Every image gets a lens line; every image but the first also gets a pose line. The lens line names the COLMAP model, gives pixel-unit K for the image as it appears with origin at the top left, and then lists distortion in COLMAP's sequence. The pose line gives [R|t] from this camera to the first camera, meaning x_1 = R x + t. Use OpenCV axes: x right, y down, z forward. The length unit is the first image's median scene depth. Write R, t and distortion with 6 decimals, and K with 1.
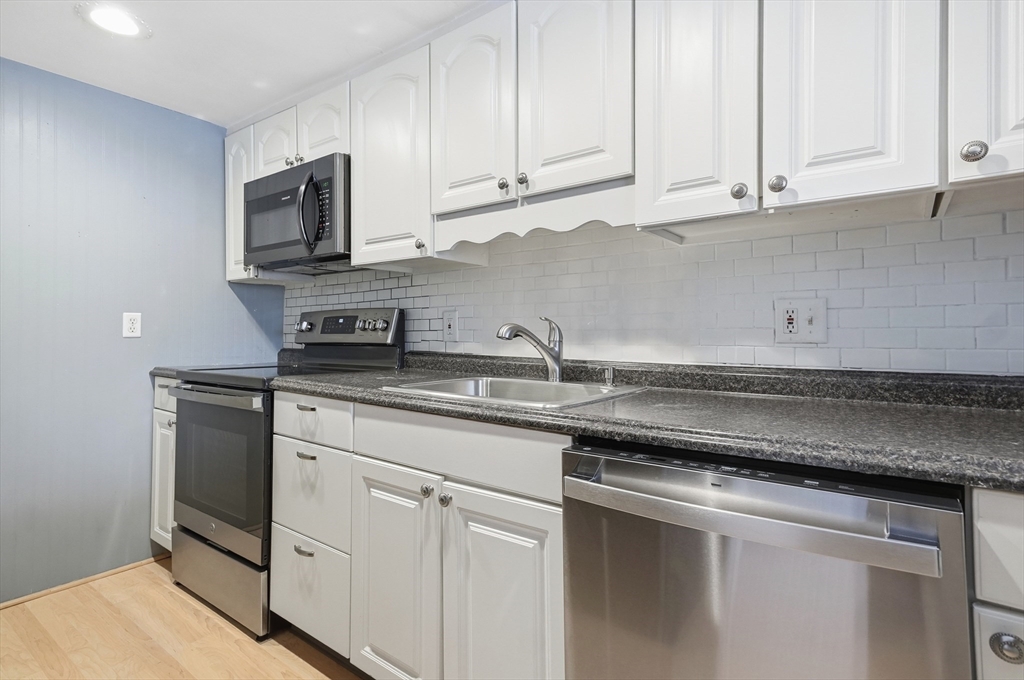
lens RADIAL K [[518.5, 0, 514.1], [0, 518.5, 321.1], [0, 0, 1]] dist [0.042886, 0.000348]
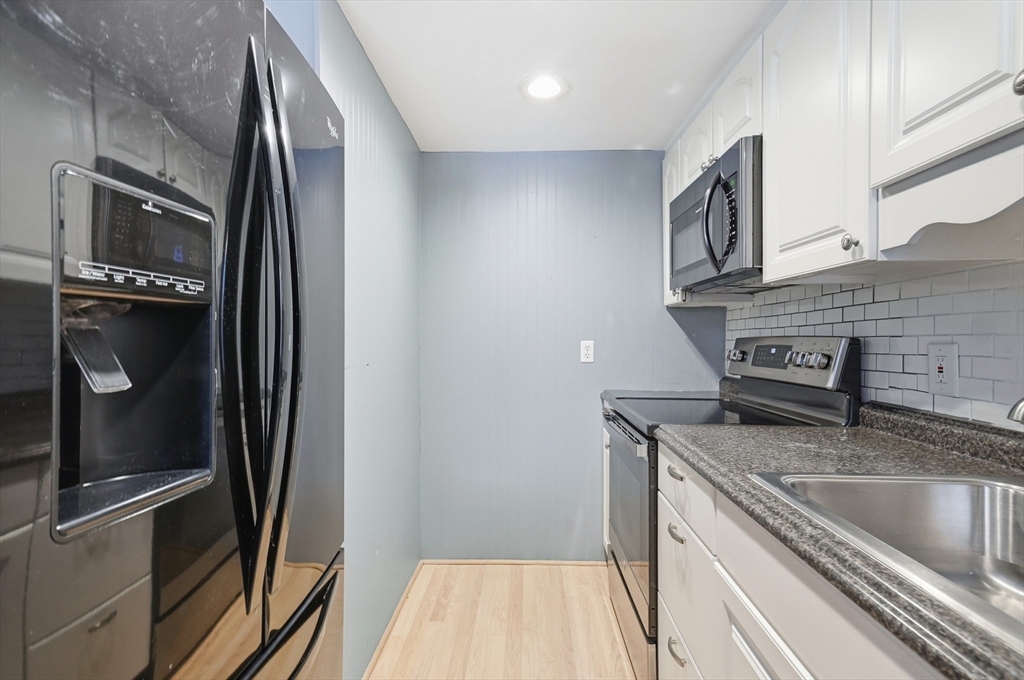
lens RADIAL K [[498.6, 0, 512.0], [0, 498.6, 340.0], [0, 0, 1]] dist [0.019534, 0.000189]
pose [[0.583451, 0.001844, -0.812146, 0.057649], [0.018714, 0.999701, 0.015714, -0.041017], [0.811933, -0.024367, 0.583242, 0.272544]]
